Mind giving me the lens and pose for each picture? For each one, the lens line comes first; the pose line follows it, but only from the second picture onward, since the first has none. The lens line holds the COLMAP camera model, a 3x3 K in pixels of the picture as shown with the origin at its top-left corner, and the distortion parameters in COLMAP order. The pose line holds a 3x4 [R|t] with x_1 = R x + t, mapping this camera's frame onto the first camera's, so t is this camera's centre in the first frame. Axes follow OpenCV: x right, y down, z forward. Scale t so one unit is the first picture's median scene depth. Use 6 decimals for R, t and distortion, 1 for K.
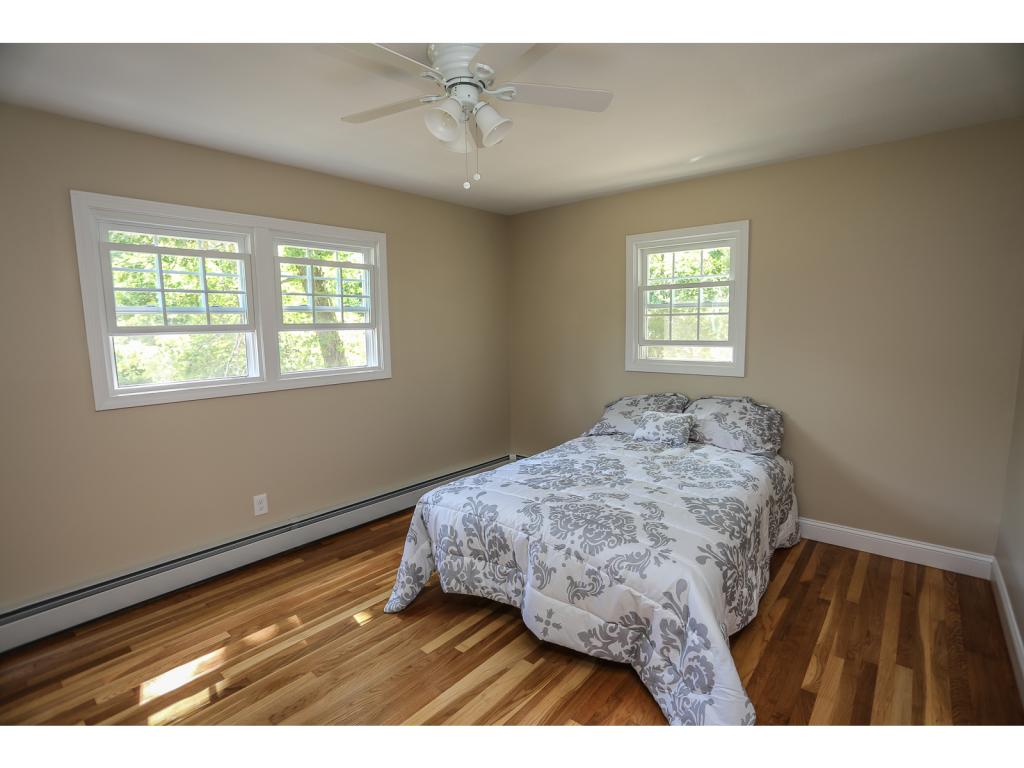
lens RADIAL K [[522.9, 0, 514.0], [0, 522.9, 382.9], [0, 0, 1]] dist [-0.074043, 0.029532]
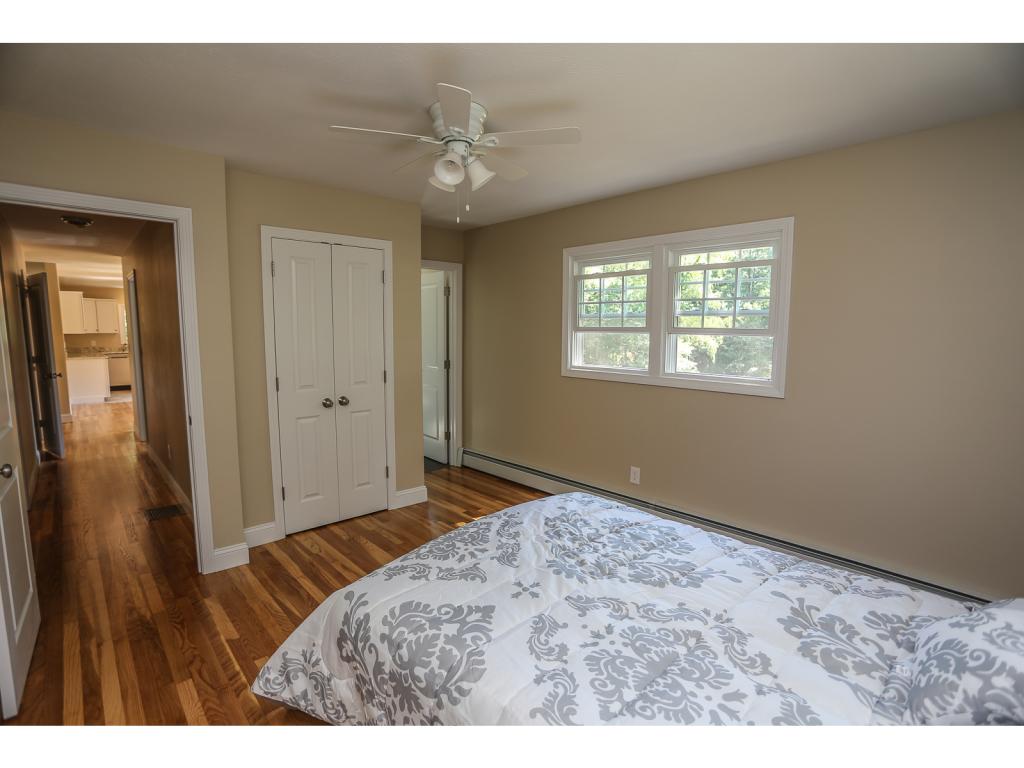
lens RADIAL K [[522.9, 0, 514.0], [0, 522.9, 382.9], [0, 0, 1]] dist [-0.074043, 0.029532]
pose [[-0.170042, 0.114627, -0.978747, 0.801745], [-0.119346, 0.983505, 0.135919, -0.121126], [0.978183, 0.139922, -0.153557, 0.956360]]
